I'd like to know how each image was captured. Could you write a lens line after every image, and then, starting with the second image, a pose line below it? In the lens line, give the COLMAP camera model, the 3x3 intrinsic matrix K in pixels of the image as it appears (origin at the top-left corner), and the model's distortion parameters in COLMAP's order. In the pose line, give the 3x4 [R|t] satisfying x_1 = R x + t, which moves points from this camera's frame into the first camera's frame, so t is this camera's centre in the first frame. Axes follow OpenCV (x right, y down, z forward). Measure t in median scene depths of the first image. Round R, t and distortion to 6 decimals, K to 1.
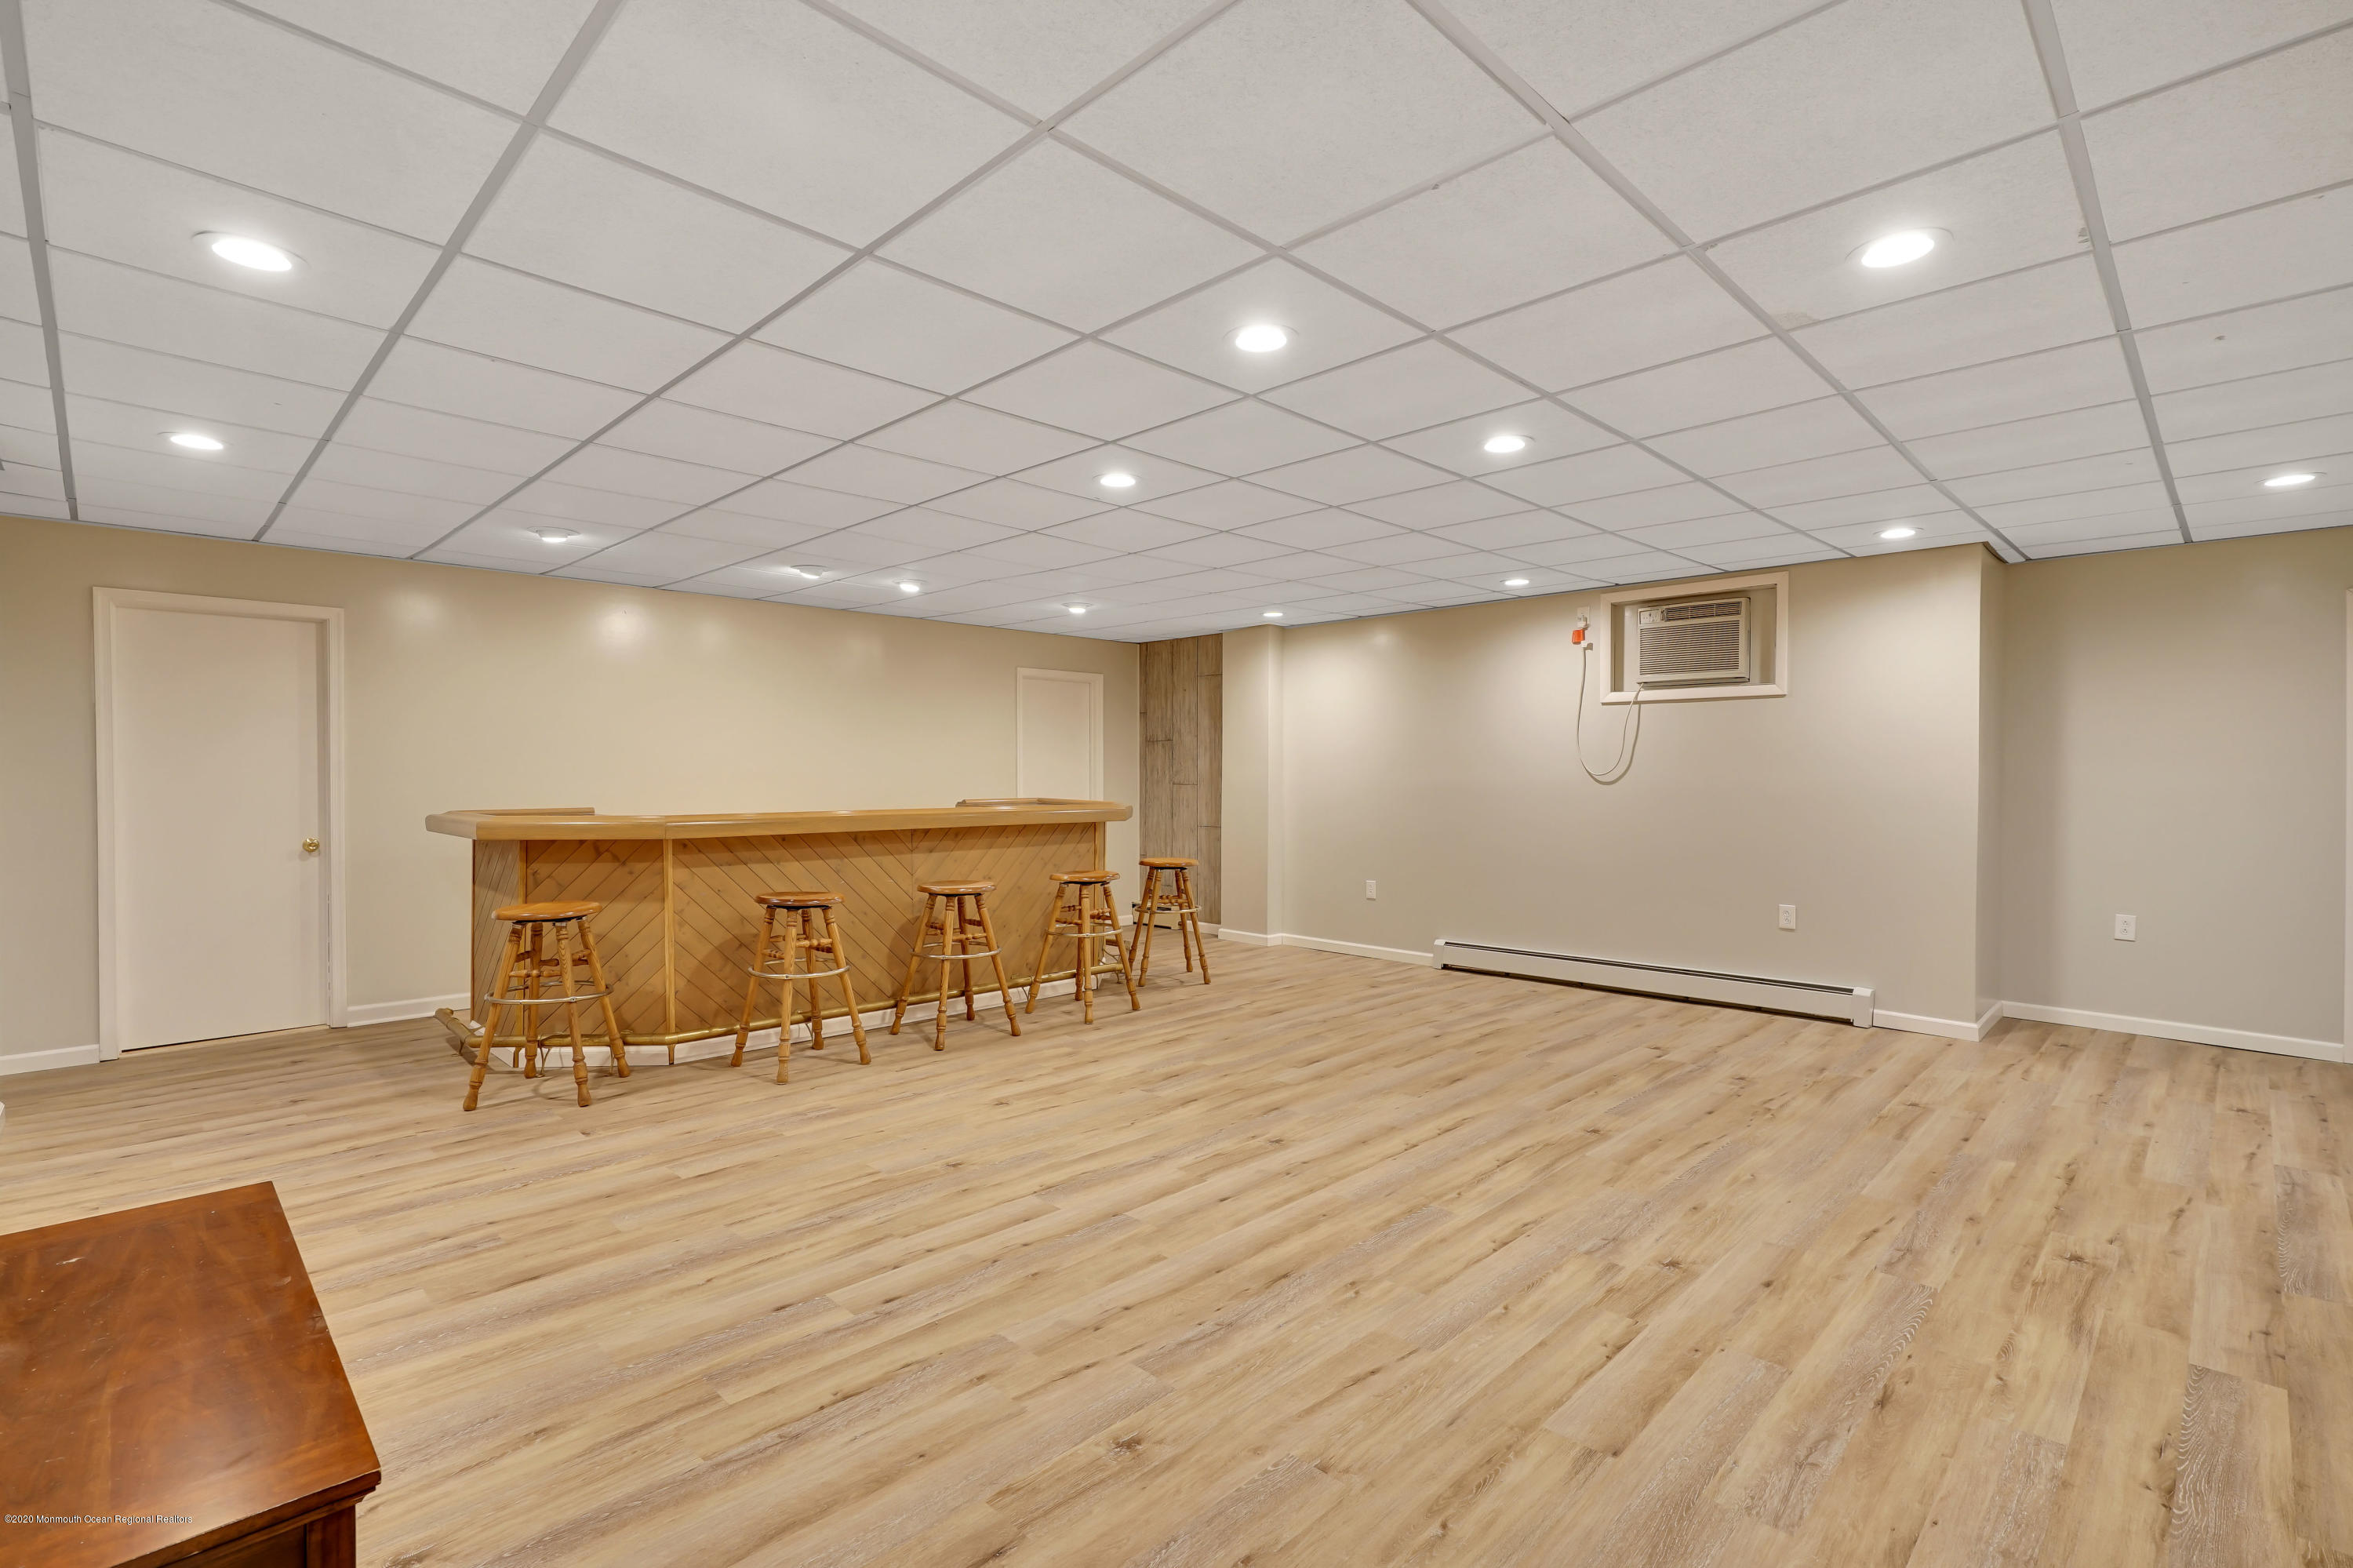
lens RADIAL K [[1076.2, 0, 1174.9], [0, 1076.2, 781.9], [0, 0, 1]] dist [-0.009972, 0.002501]
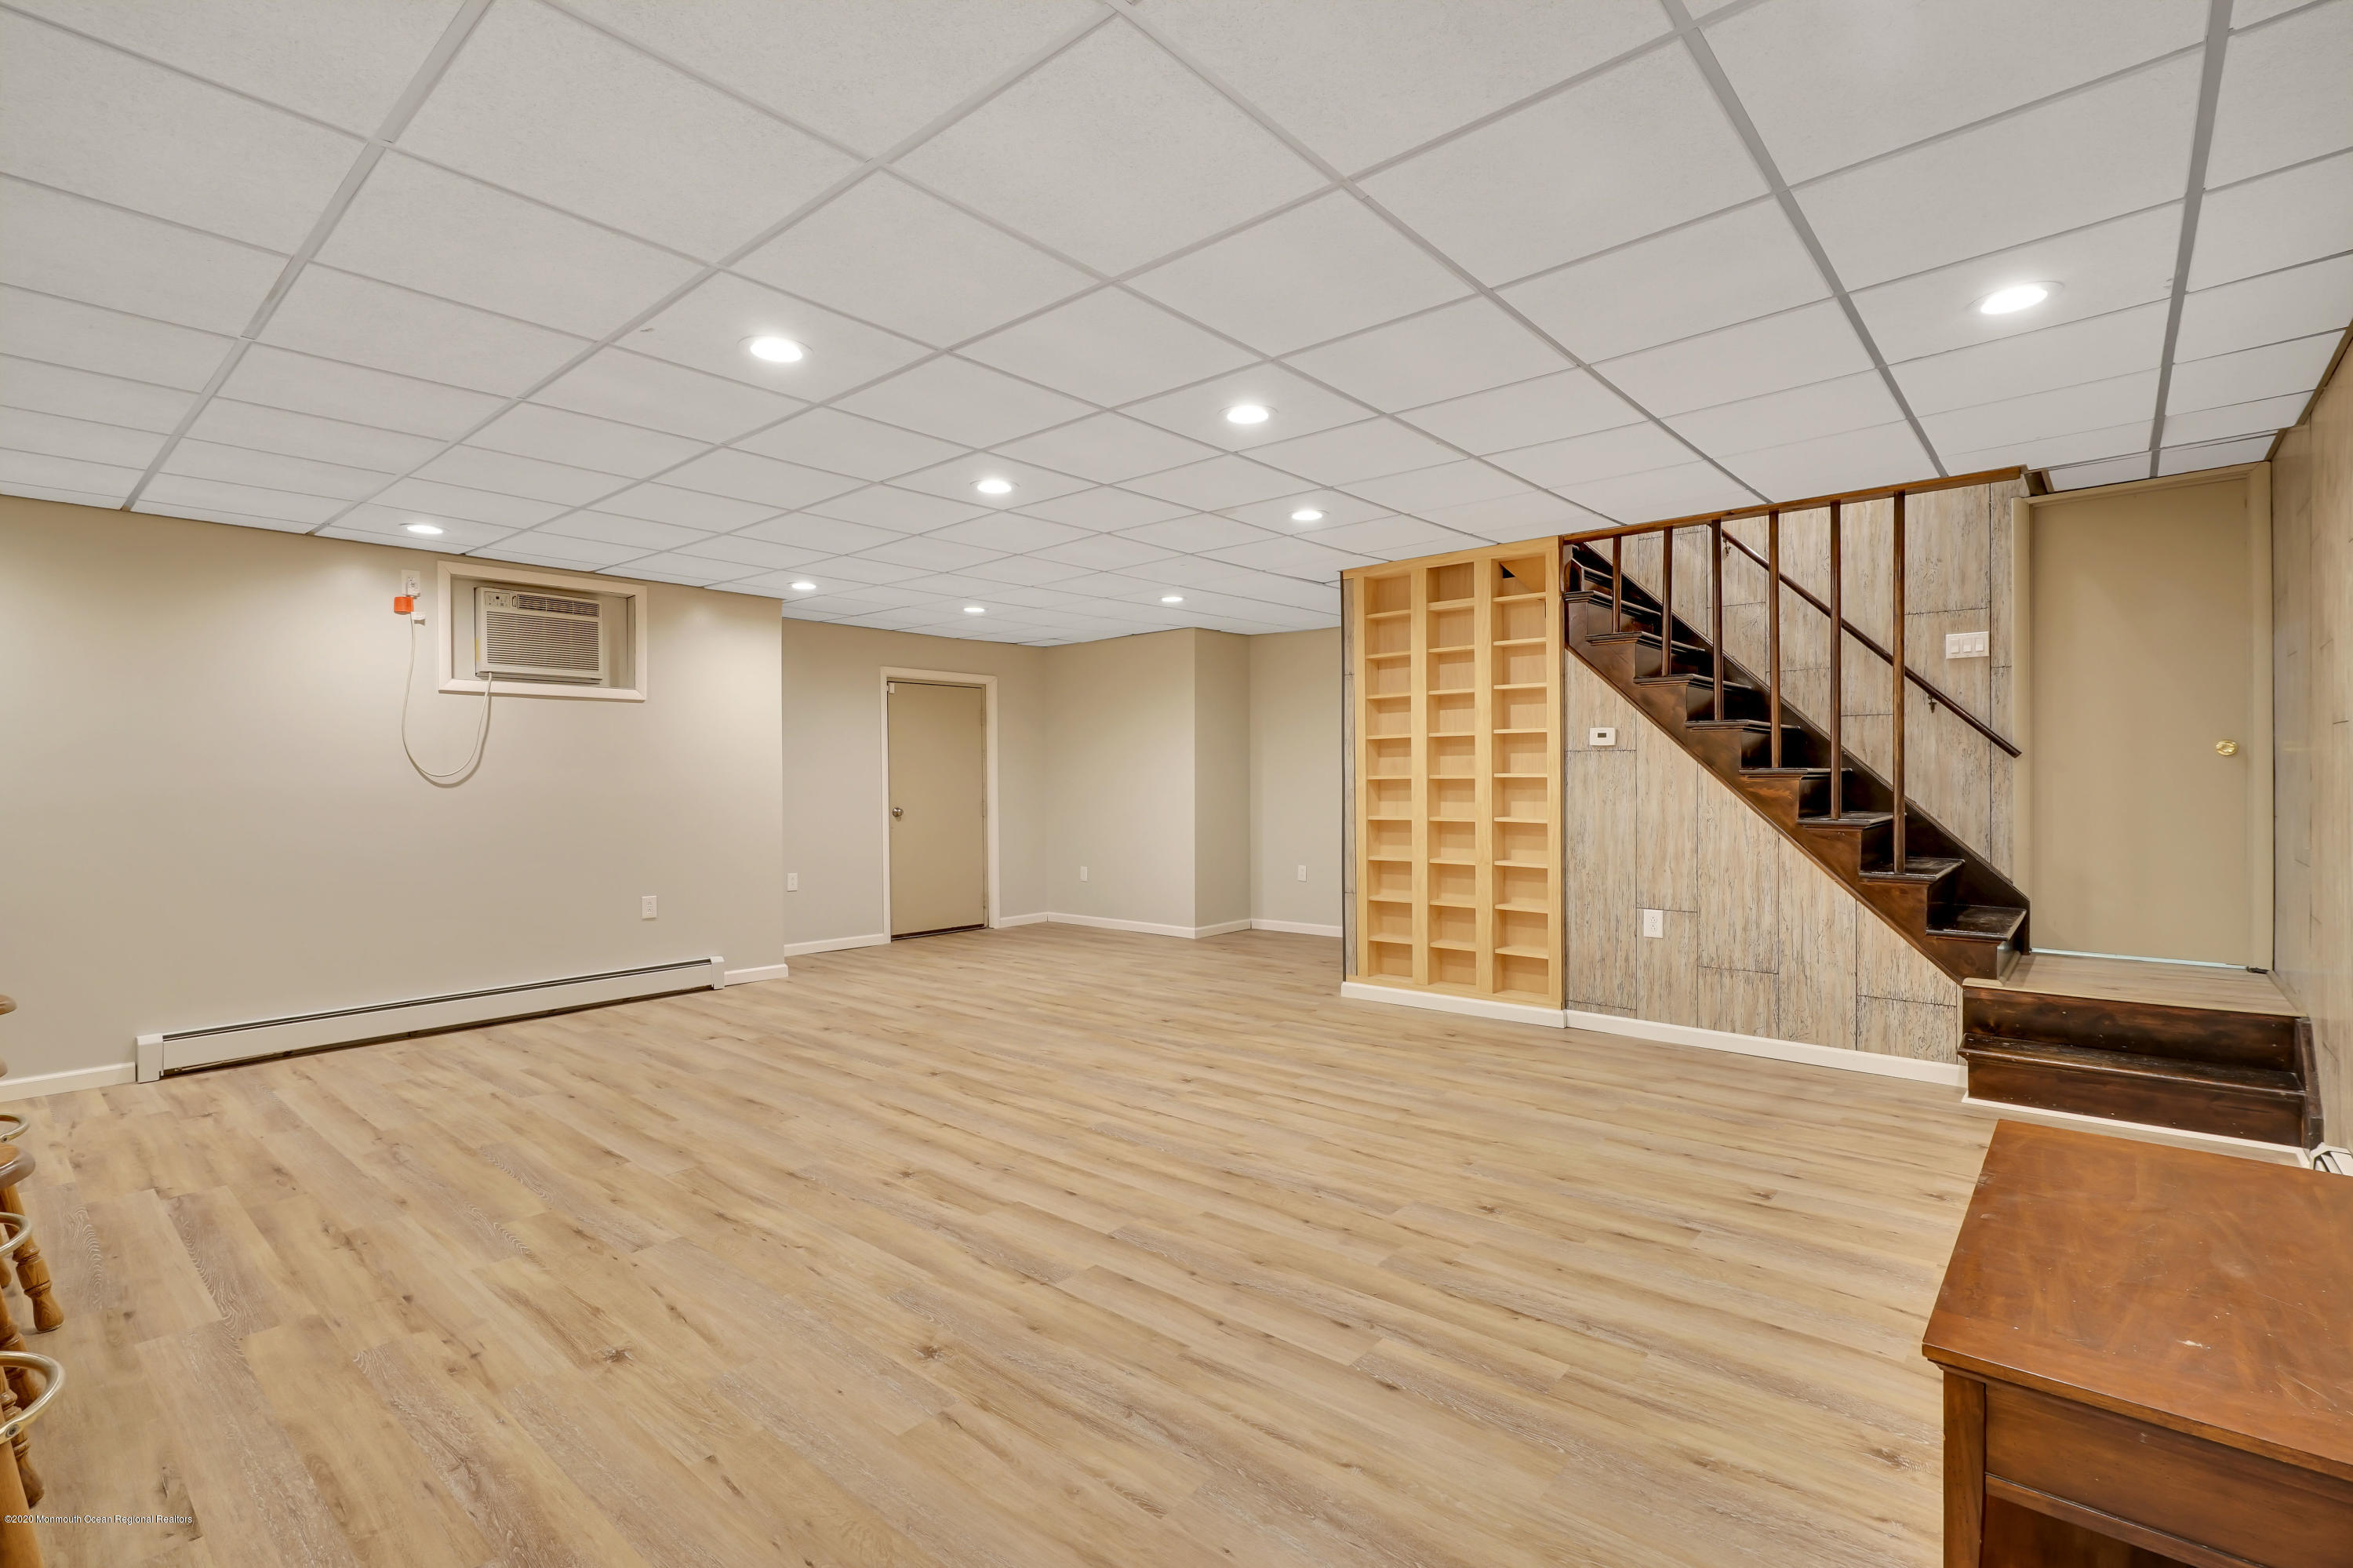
lens RADIAL K [[1076.2, 0, 1174.4], [0, 1076.2, 779.4], [0, 0, 1]] dist [-0.009972, 0.002501]
pose [[-0.068588, -0.001993, 0.997643, -0.939878], [0.015447, 0.999876, 0.003059, 0.004390], [-0.997525, 0.015620, -0.068549, 0.955836]]
